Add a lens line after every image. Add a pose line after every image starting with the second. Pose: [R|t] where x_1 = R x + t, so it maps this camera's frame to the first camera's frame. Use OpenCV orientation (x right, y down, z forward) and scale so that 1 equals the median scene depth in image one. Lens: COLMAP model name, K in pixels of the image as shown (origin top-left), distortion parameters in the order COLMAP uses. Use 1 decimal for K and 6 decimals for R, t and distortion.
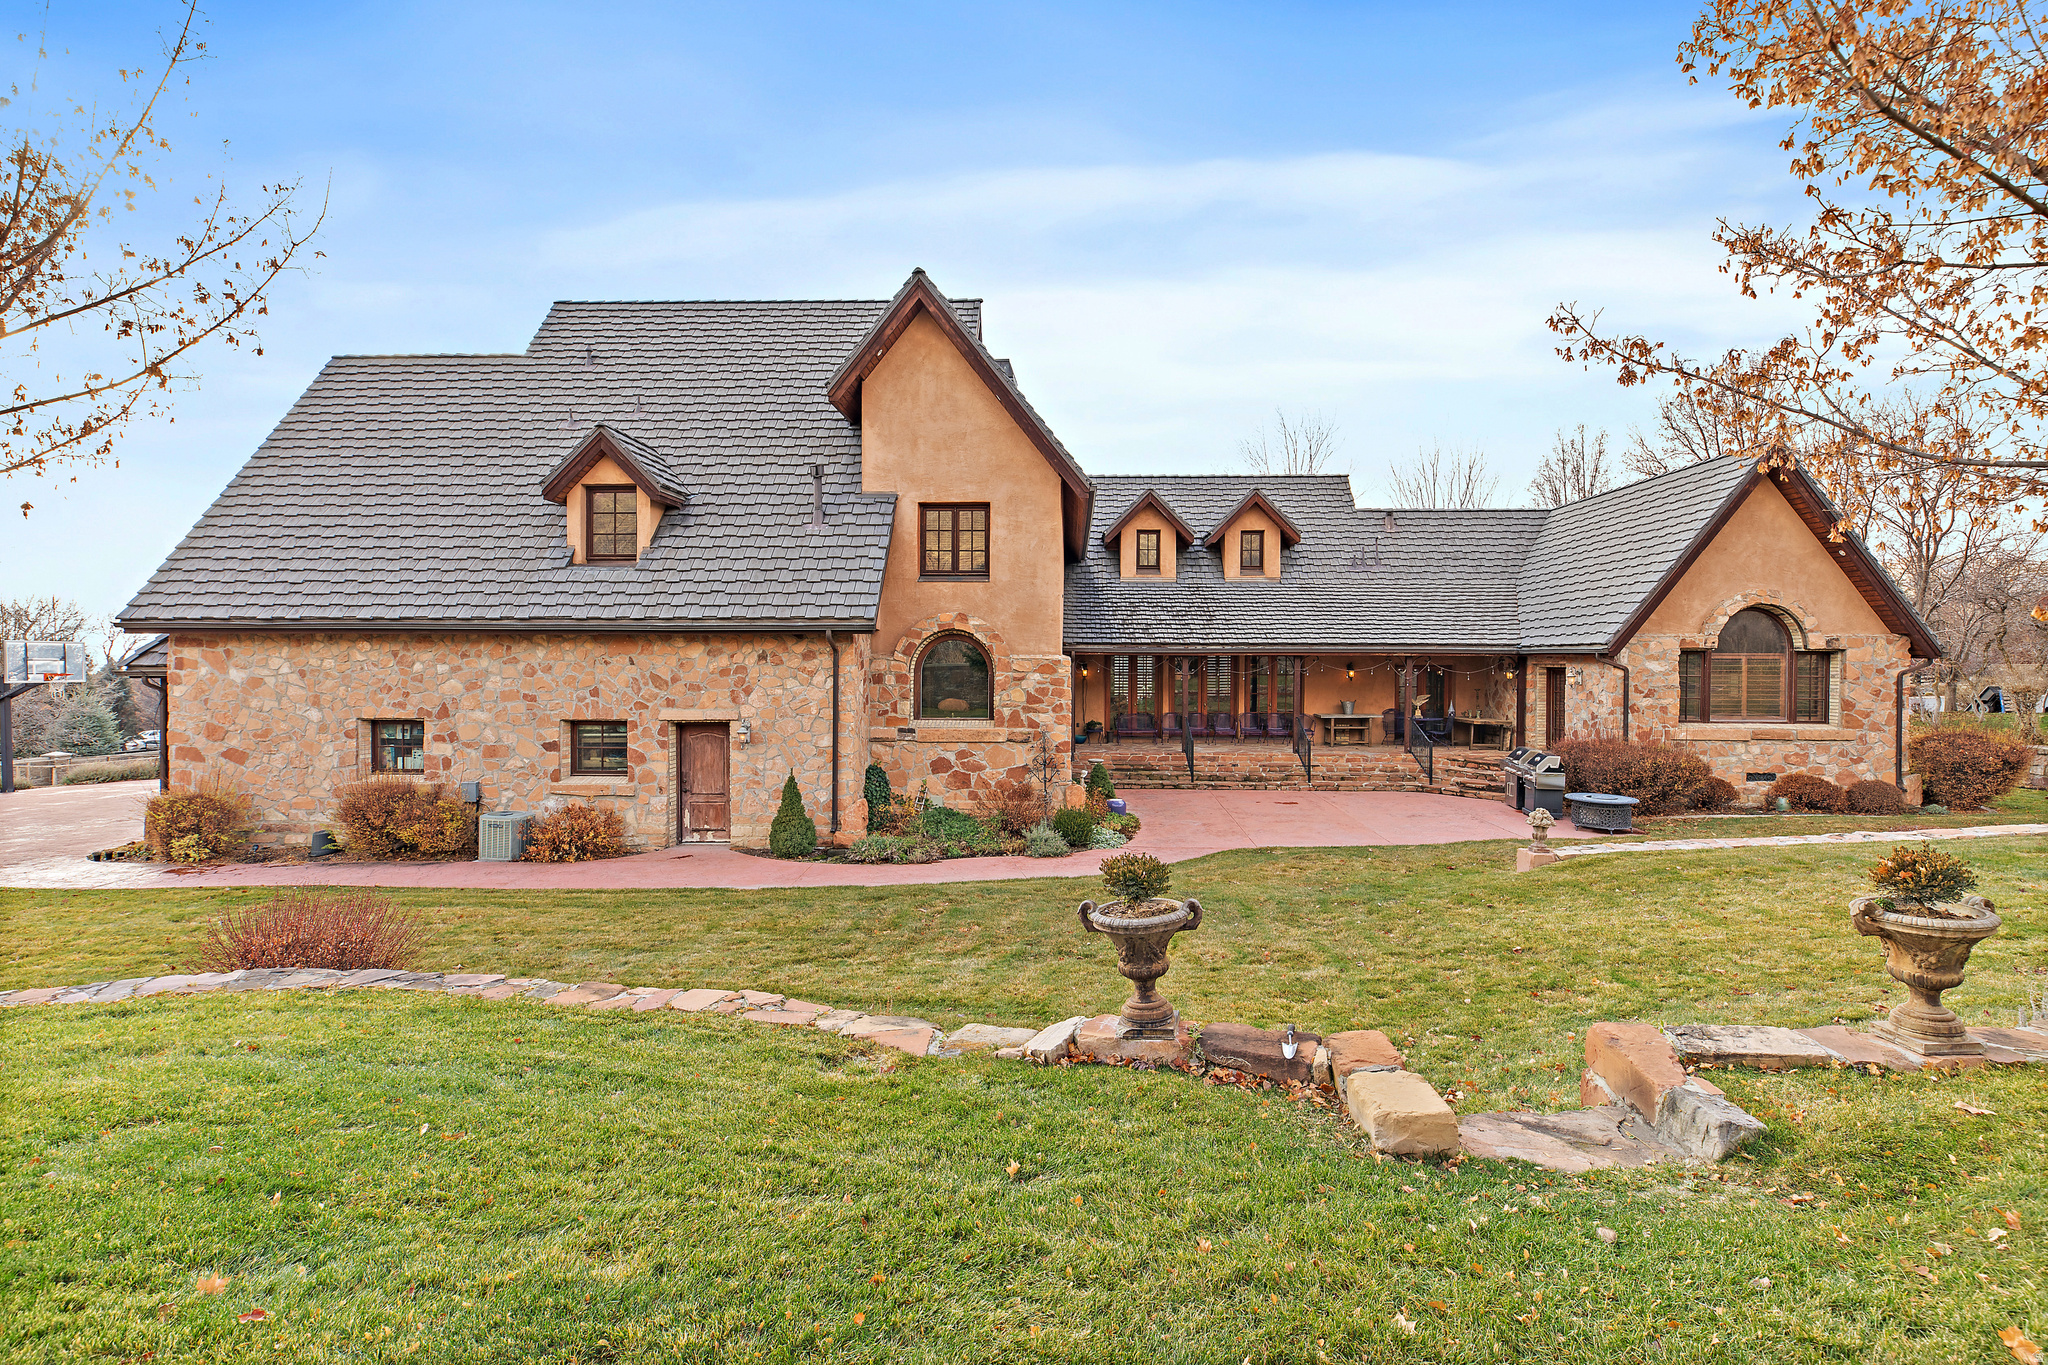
lens RADIAL K [[965.7, 0, 1034.0], [0, 965.7, 666.0], [0, 0, 1]] dist [-0.007589, 0.002600]
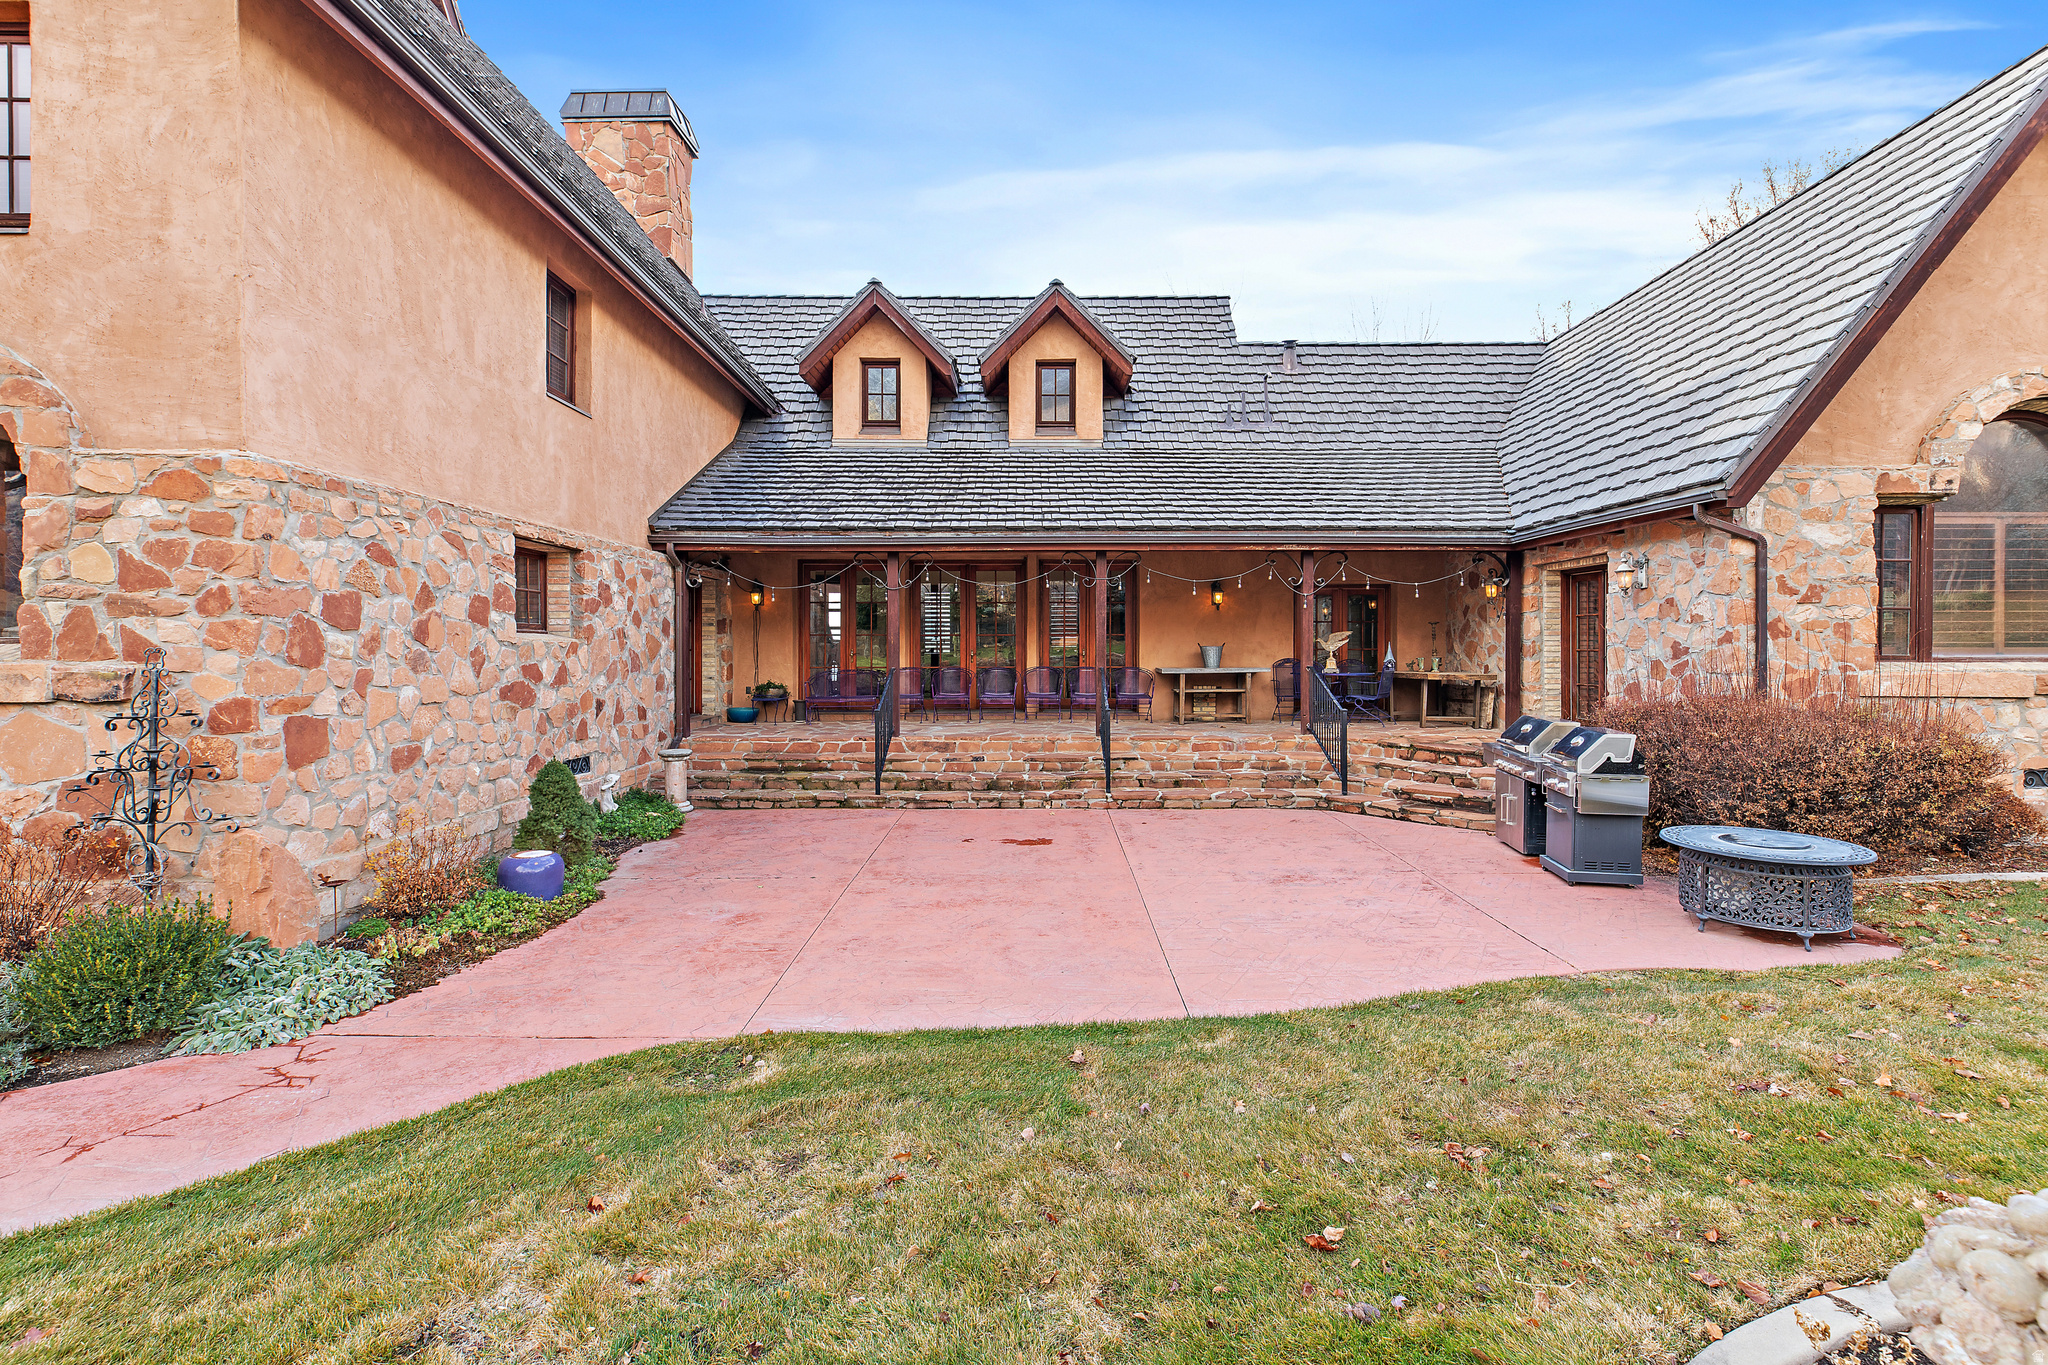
lens RADIAL K [[952.1, 0, 1036.7], [0, 952.1, 647.5], [0, 0, 1]] dist [0.015296, -0.004442]
pose [[0.999280, -0.004979, 0.037620, 0.259782], [0.005350, 0.999938, -0.009768, 0.055977], [-0.037569, 0.009963, 0.999244, 0.565936]]
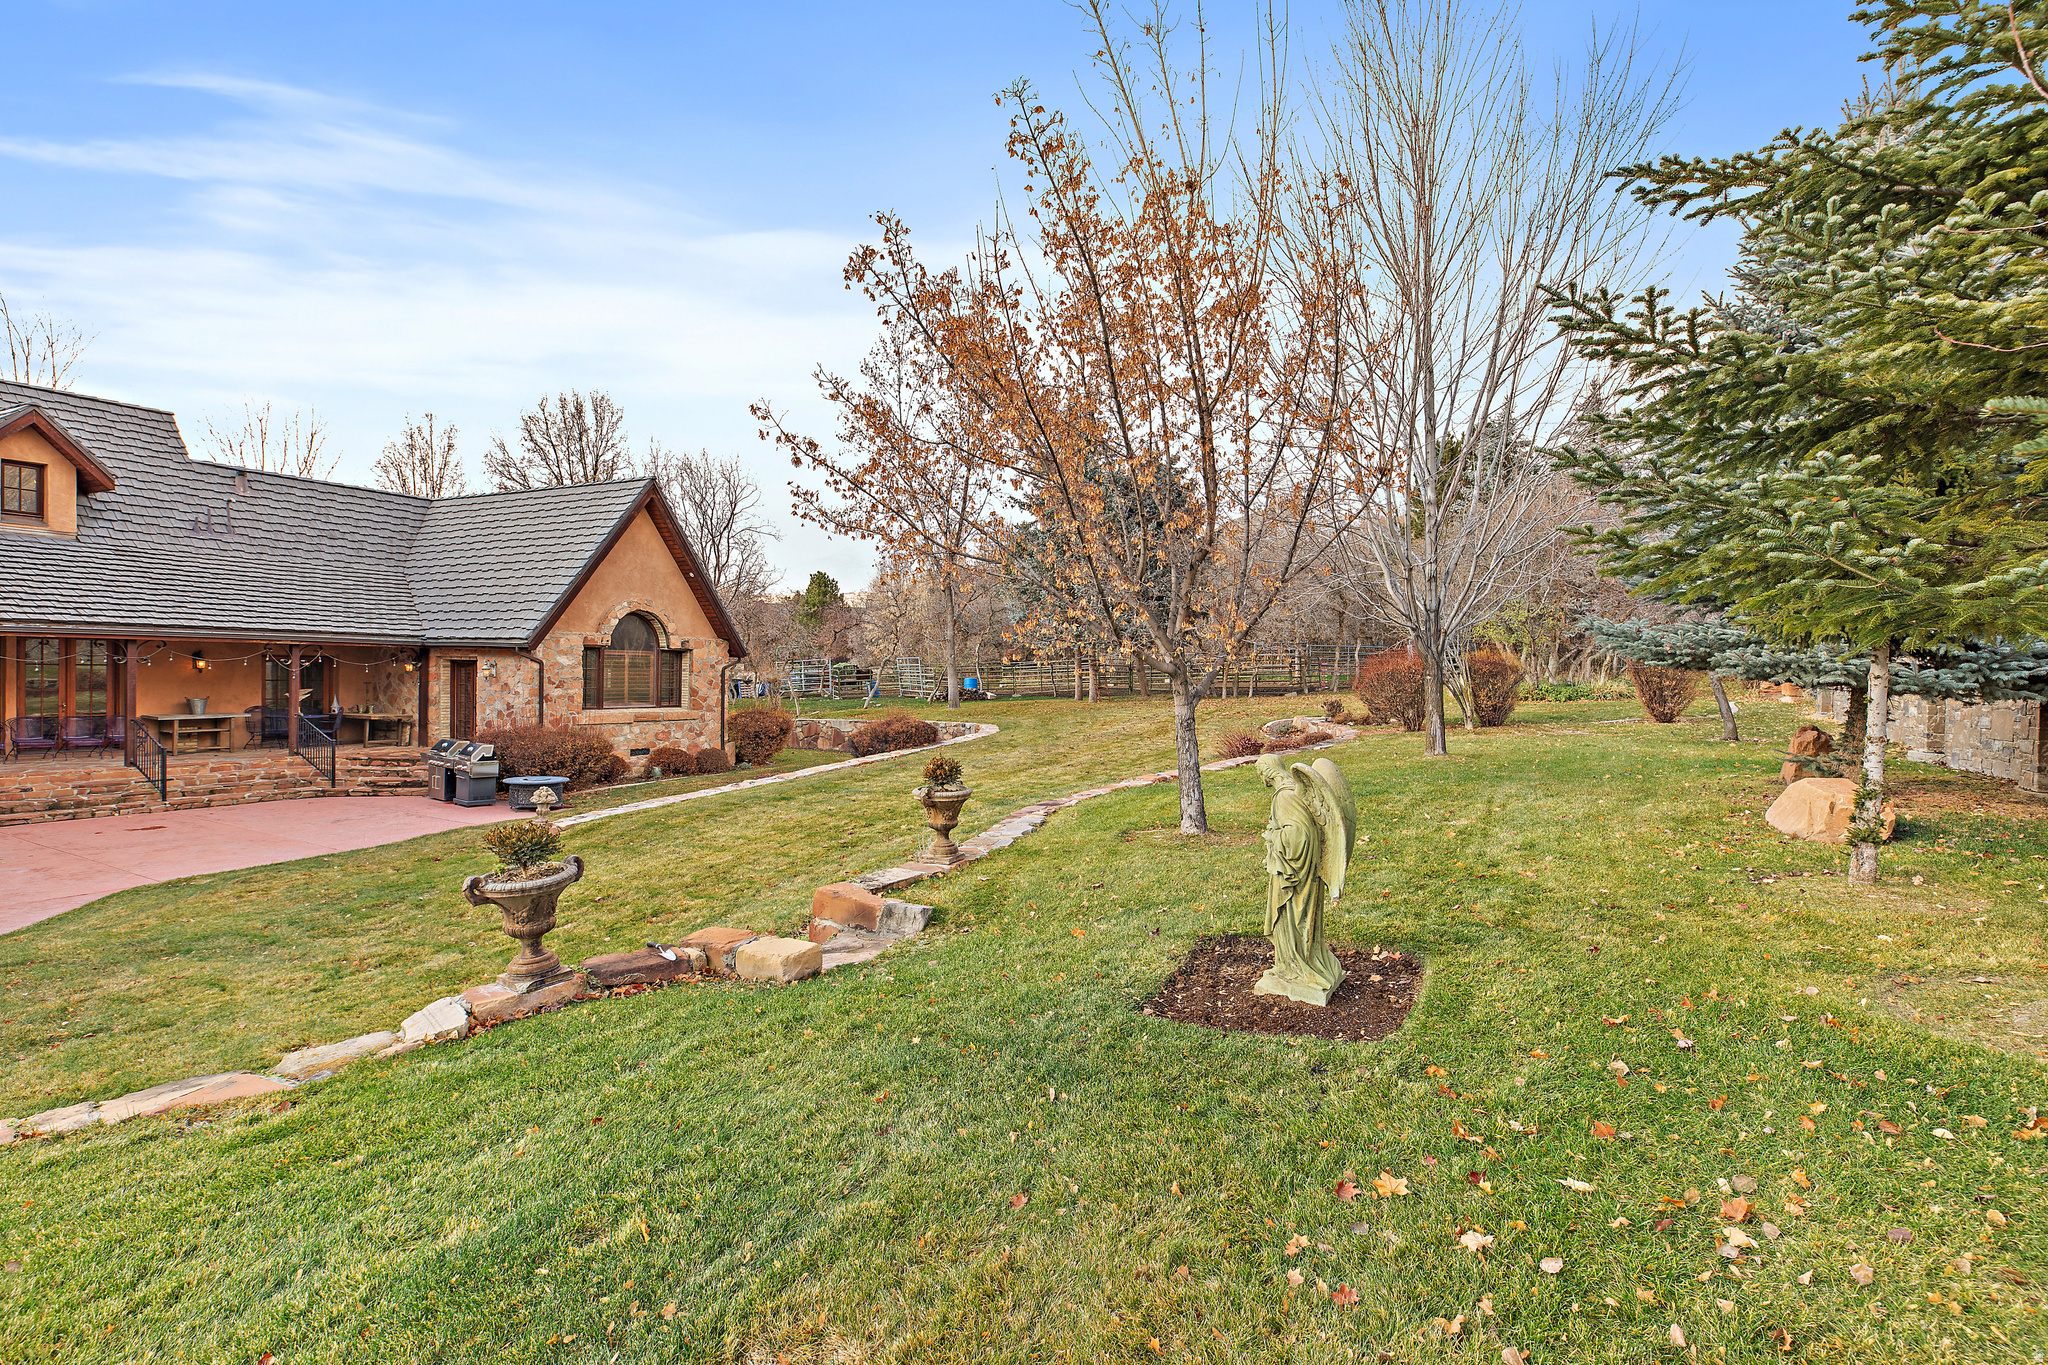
lens RADIAL K [[965.7, 0, 1055.4], [0, 965.7, 701.8], [0, 0, 1]] dist [-0.007589, 0.002600]
pose [[0.416503, -0.023802, 0.908823, -0.144367], [-0.014087, 0.999368, 0.032629, 0.003778], [-0.909025, -0.026392, 0.415905, 0.004568]]
